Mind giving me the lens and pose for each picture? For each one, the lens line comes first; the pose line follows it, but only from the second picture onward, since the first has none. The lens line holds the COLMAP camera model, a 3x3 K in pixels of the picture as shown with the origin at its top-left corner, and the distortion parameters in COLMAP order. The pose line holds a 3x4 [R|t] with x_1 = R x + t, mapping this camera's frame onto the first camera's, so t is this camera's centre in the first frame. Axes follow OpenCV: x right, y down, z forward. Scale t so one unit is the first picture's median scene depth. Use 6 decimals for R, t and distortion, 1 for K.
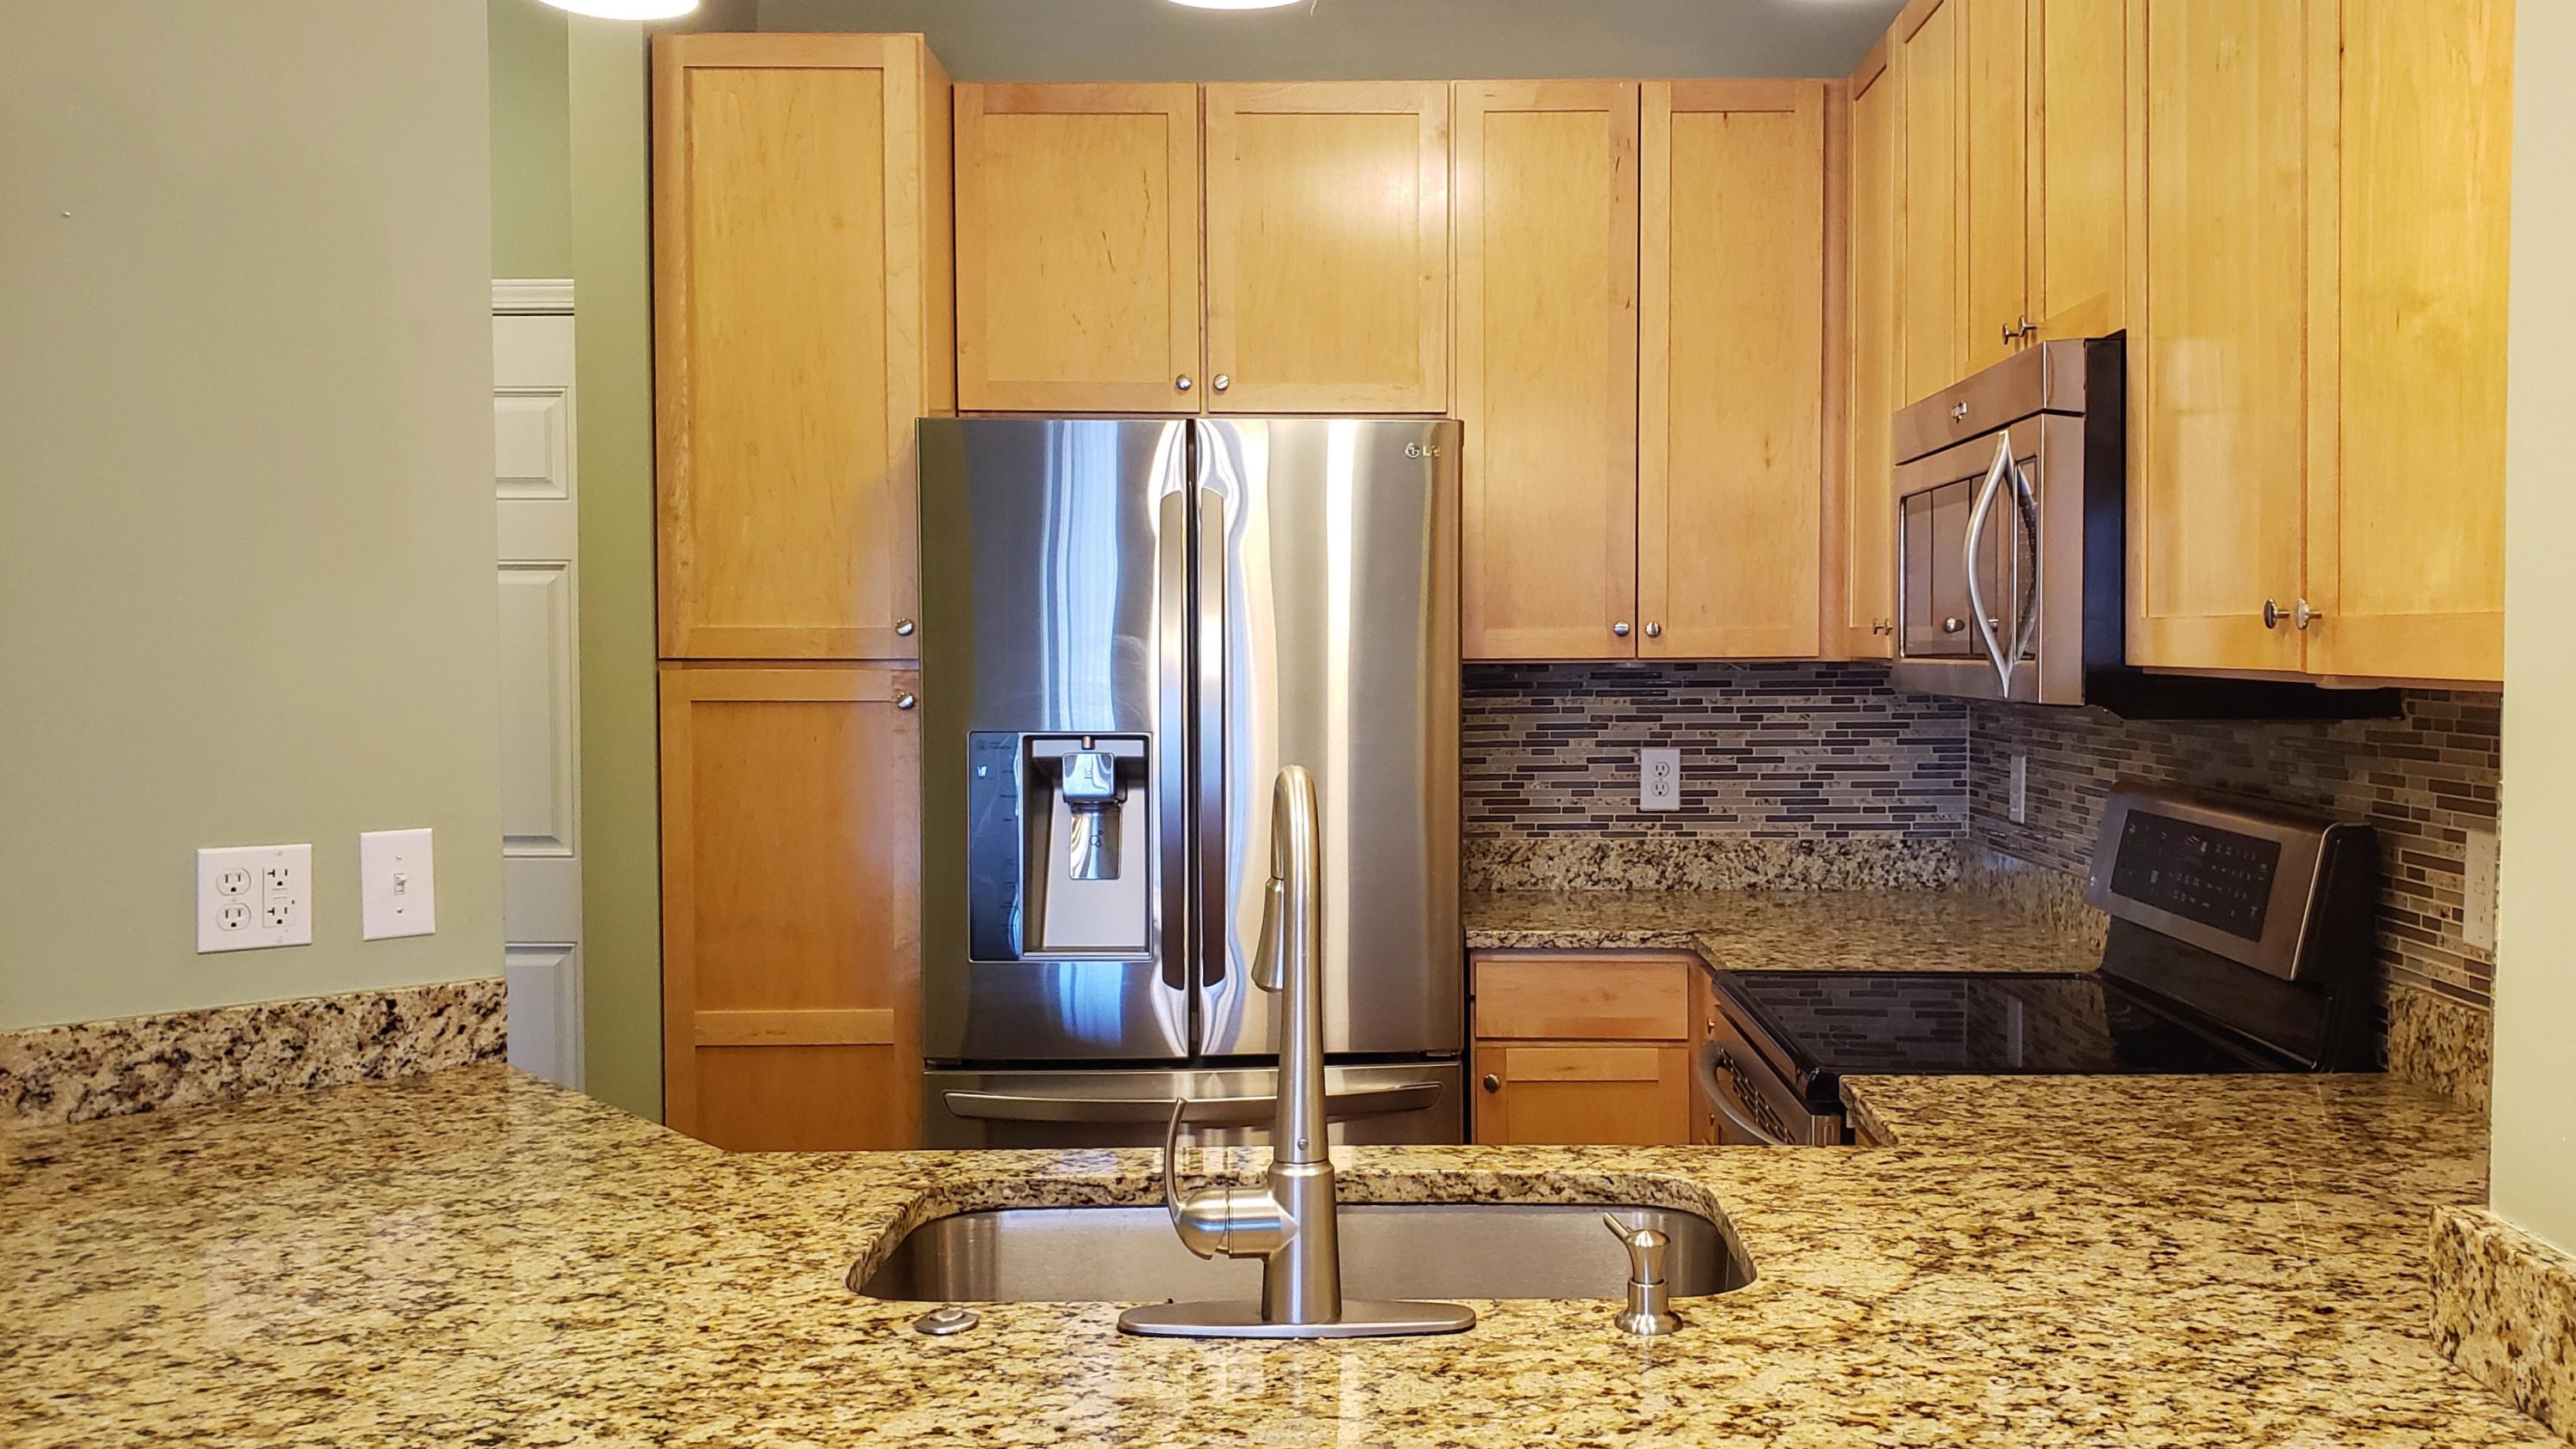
lens RADIAL K [[2619.2, 0, 1245.1], [0, 2619.2, 734.6], [0, 0, 1]] dist [0.313731, -0.848593]
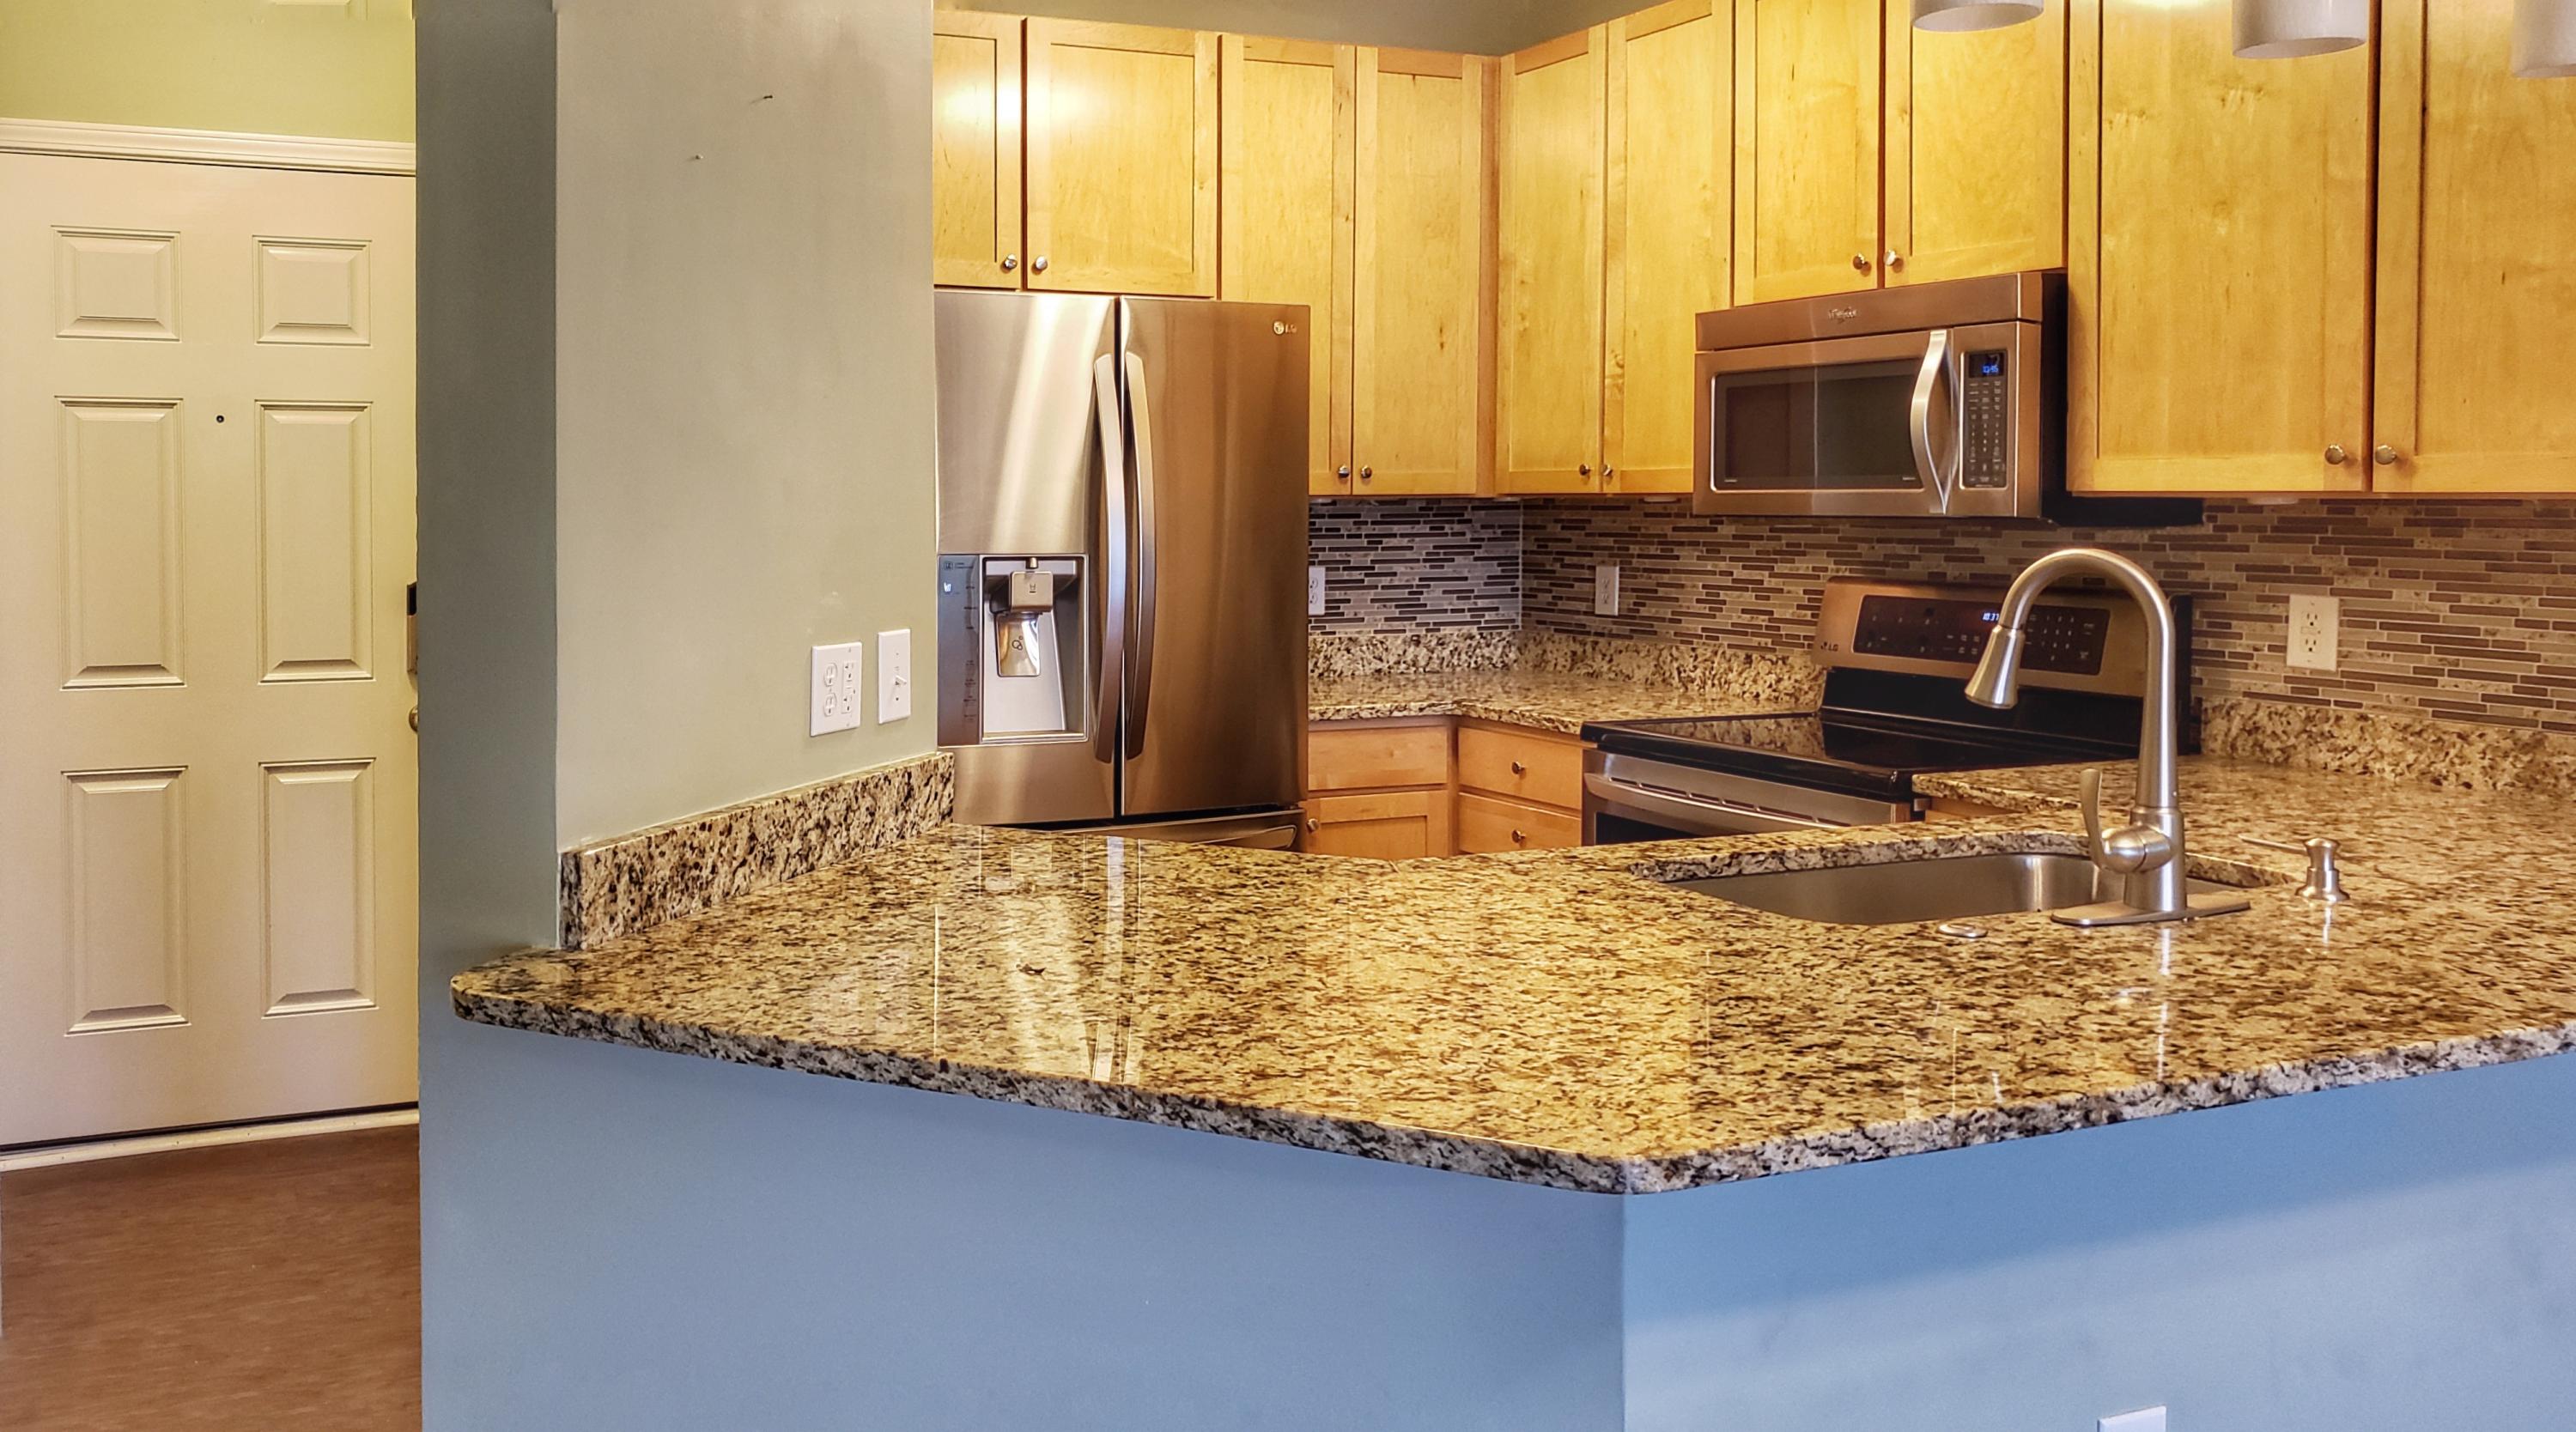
lens RADIAL K [[2257.3, 0, 1284.3], [0, 2257.3, 669.1], [0, 0, 1]] dist [0.078404, 0.001406]
pose [[0.908874, -0.031297, 0.415894, -0.344173], [0.013548, 0.998870, 0.045560, 0.005395], [-0.416850, -0.035774, 0.908271, 0.010354]]
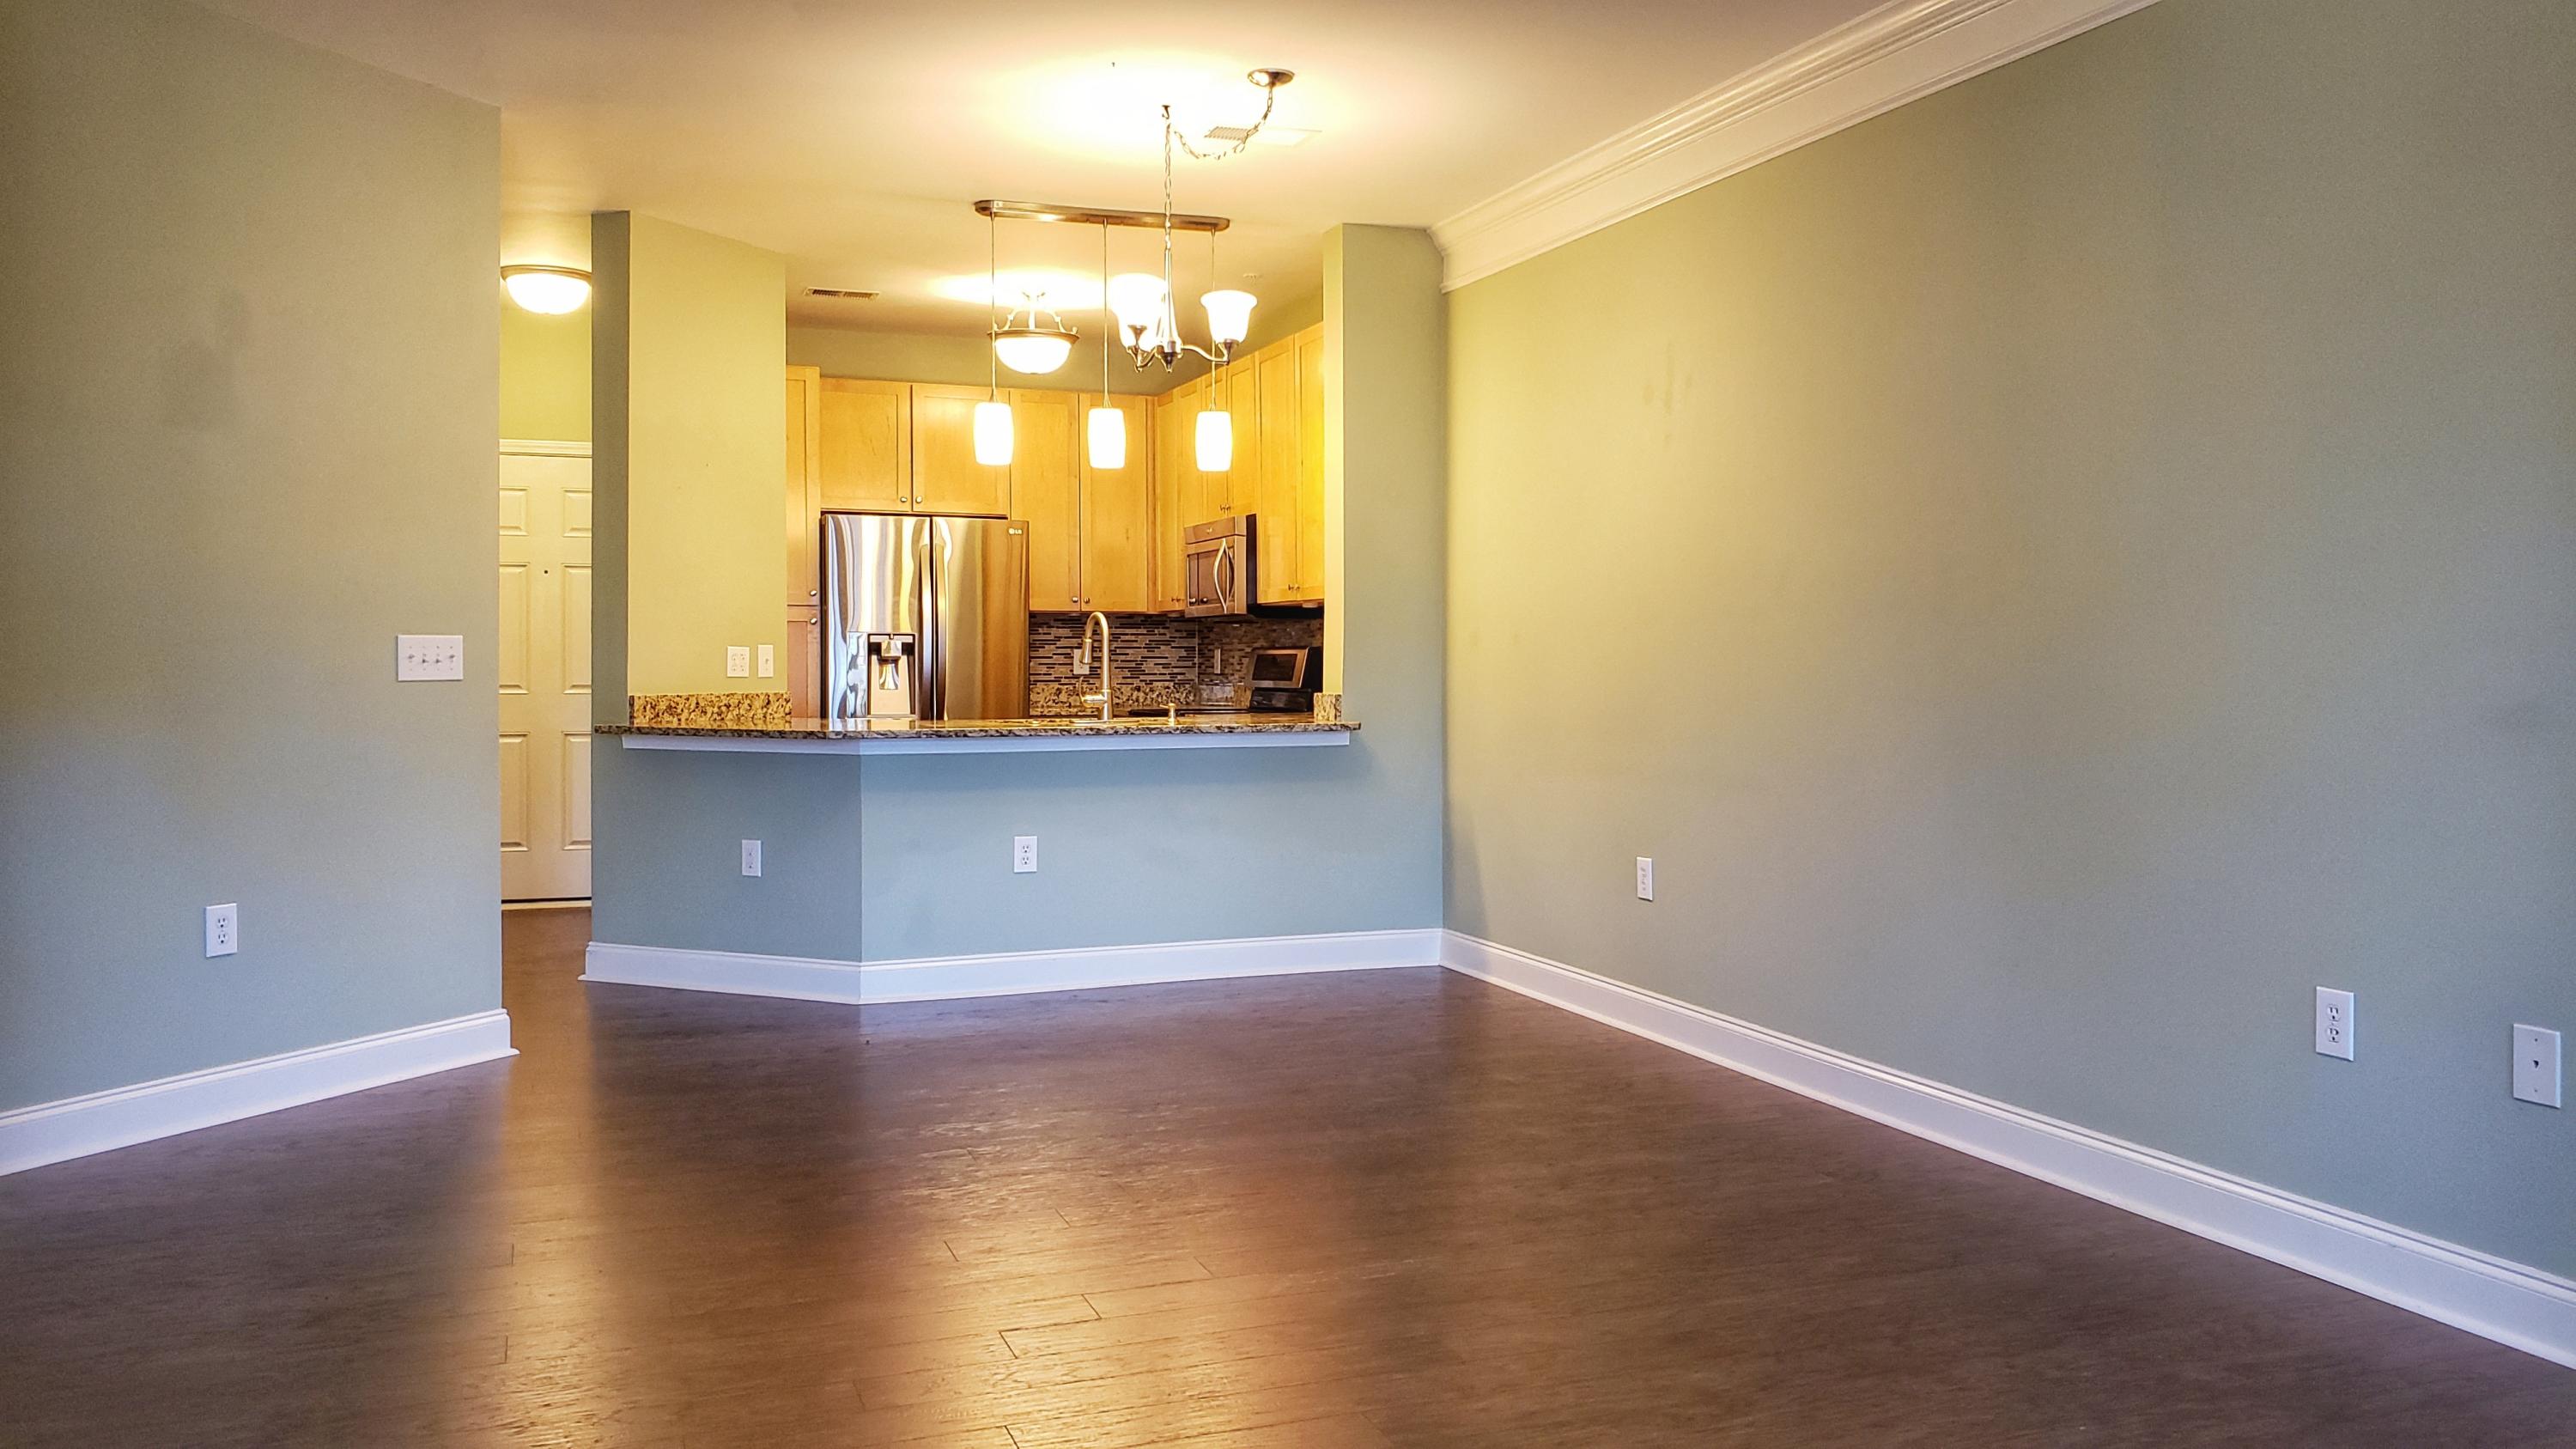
lens RADIAL K [[1997.7, 0, 1288.0], [0, 1997.7, 724.5], [0, 0, 1]] dist [0.003669, 0.002392]
pose [[0.942576, -0.003992, 0.333968, -0.319017], [0.002183, 0.999981, 0.005793, 0.072359], [-0.333984, -0.004732, 0.942567, -0.931729]]
